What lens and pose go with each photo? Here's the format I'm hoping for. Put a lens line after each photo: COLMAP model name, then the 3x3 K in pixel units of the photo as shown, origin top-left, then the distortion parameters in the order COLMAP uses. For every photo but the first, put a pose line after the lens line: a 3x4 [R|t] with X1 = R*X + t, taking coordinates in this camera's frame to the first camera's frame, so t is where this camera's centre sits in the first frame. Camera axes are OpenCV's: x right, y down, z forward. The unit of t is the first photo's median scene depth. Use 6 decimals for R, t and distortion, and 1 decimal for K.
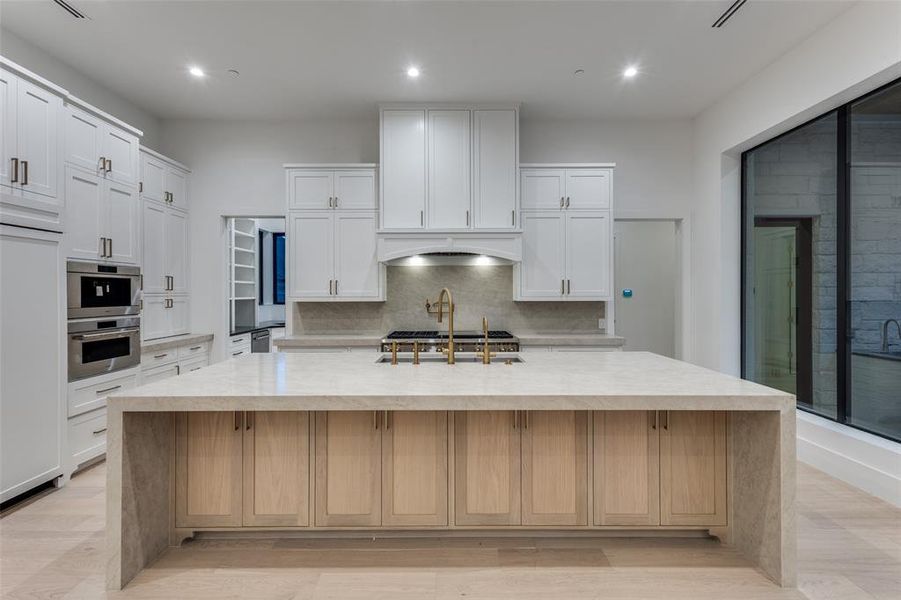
lens RADIAL K [[414.8, 0, 447.9], [0, 414.8, 292.7], [0, 0, 1]] dist [0.005378, -0.000133]
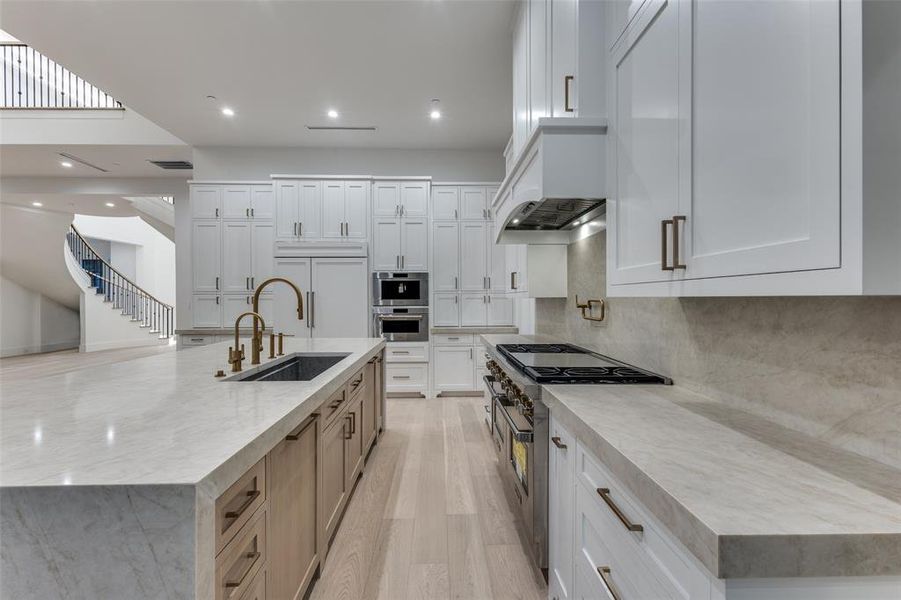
lens RADIAL K [[414.8, 0, 447.3], [0, 414.8, 296.9], [0, 0, 1]] dist [0.005378, -0.000133]
pose [[0.032698, -0.001338, -0.999464, 0.656090], [0.002016, 0.999997, -0.001273, 0.023048], [0.999463, -0.001973, 0.032701, 0.987642]]
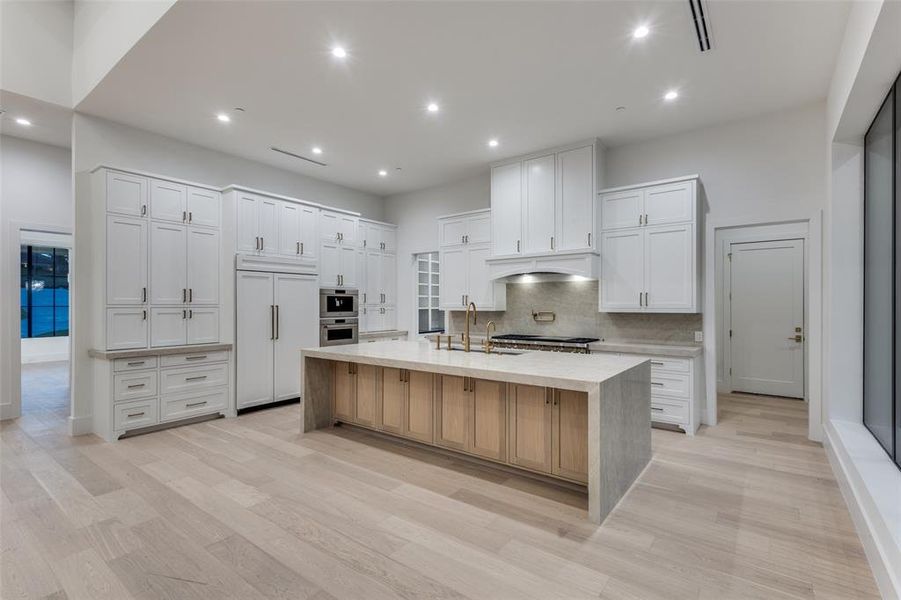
lens RADIAL K [[414.8, 0, 449.7], [0, 414.8, 304.2], [0, 0, 1]] dist [0.005378, -0.000133]
pose [[0.797878, 0.001615, -0.602817, 0.621609], [-0.001349, 0.999999, 0.000894, -0.002076], [0.602818, 0.000100, 0.797879, -0.174631]]
